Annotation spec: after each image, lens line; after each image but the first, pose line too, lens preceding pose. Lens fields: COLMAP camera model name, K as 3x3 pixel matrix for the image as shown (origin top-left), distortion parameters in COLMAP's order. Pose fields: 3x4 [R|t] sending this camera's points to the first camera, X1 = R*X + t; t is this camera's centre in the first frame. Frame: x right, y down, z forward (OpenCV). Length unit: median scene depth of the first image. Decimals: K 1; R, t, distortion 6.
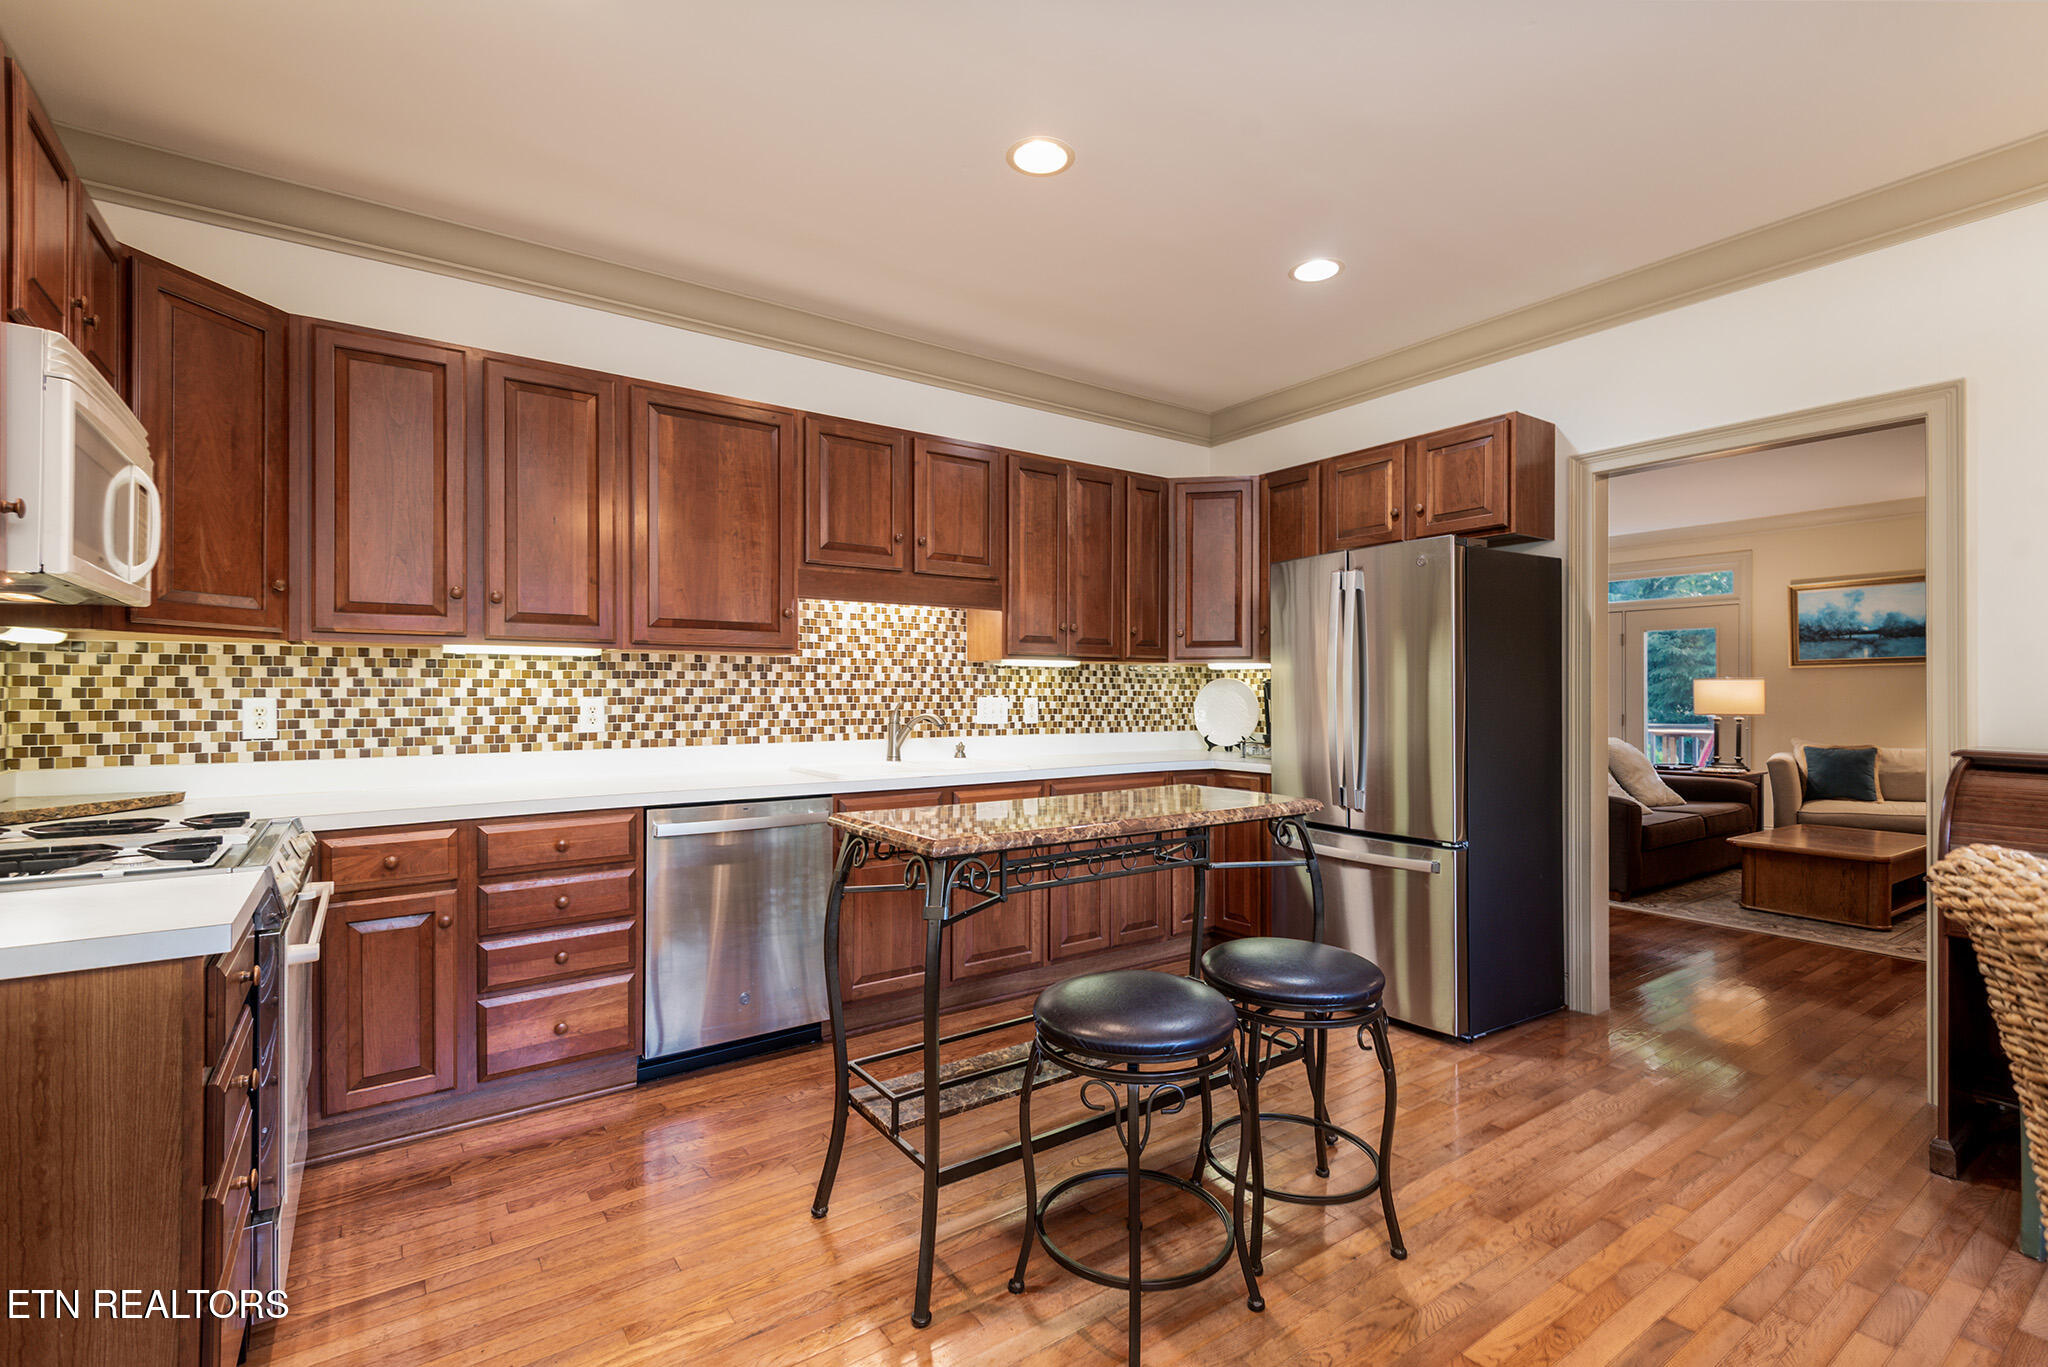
lens RADIAL K [[941.4, 0, 1063.0], [0, 941.4, 677.8], [0, 0, 1]] dist [0.007003, -0.006461]
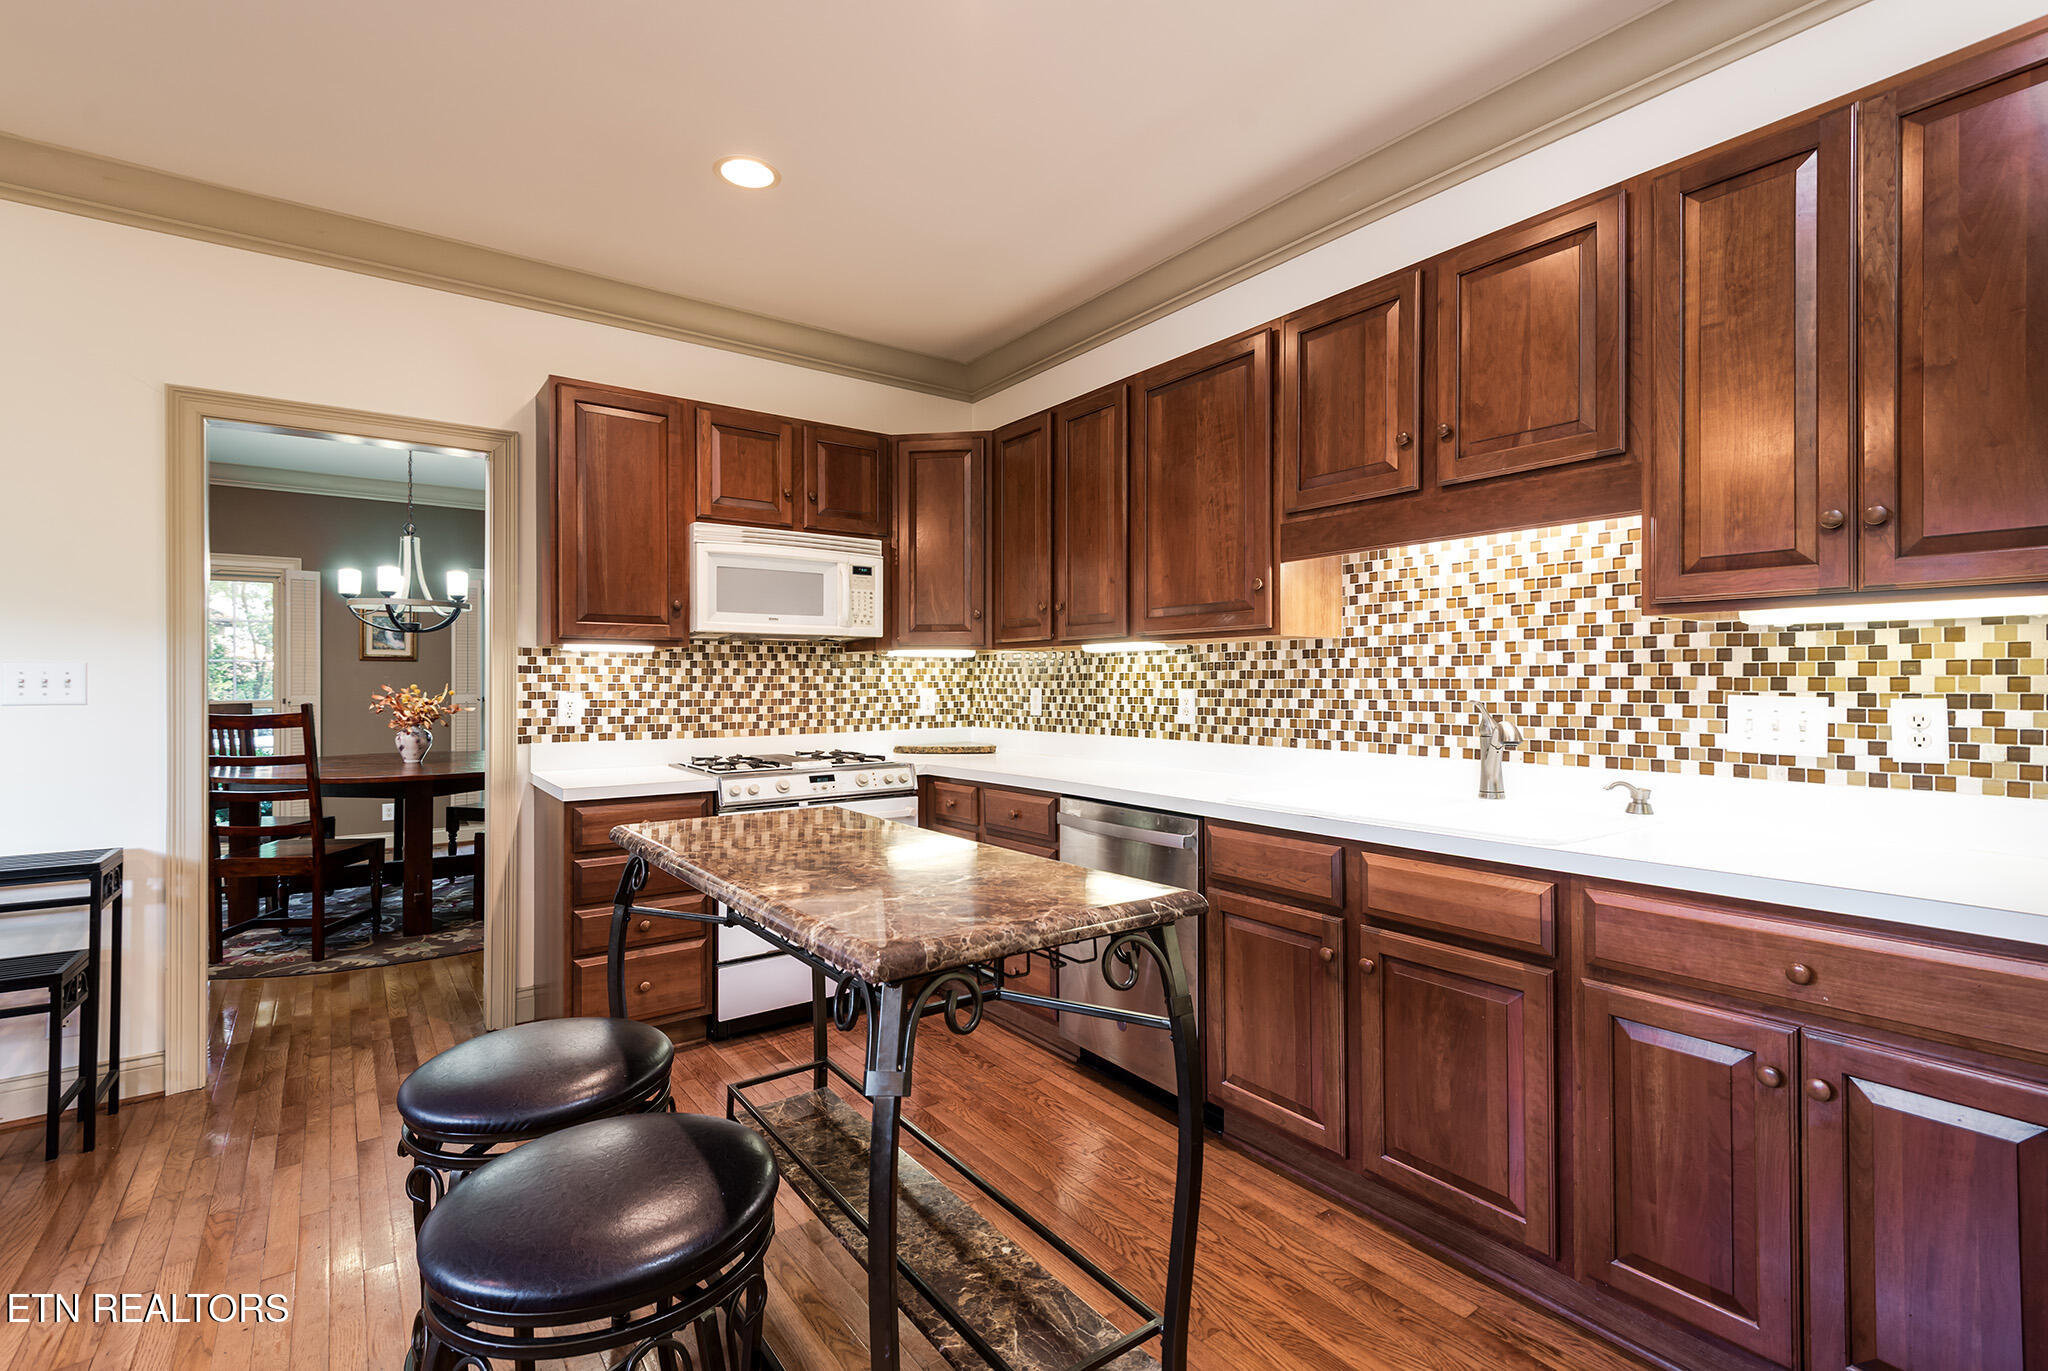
lens RADIAL K [[941.4, 0, 1014.6], [0, 941.4, 677.7], [0, 0, 1]] dist [0.007003, -0.006461]
pose [[-0.041552, -0.002460, -0.999133, 0.455825], [0.020195, 0.999791, -0.003302, 0.006908], [0.998932, -0.020314, -0.041494, 0.753264]]
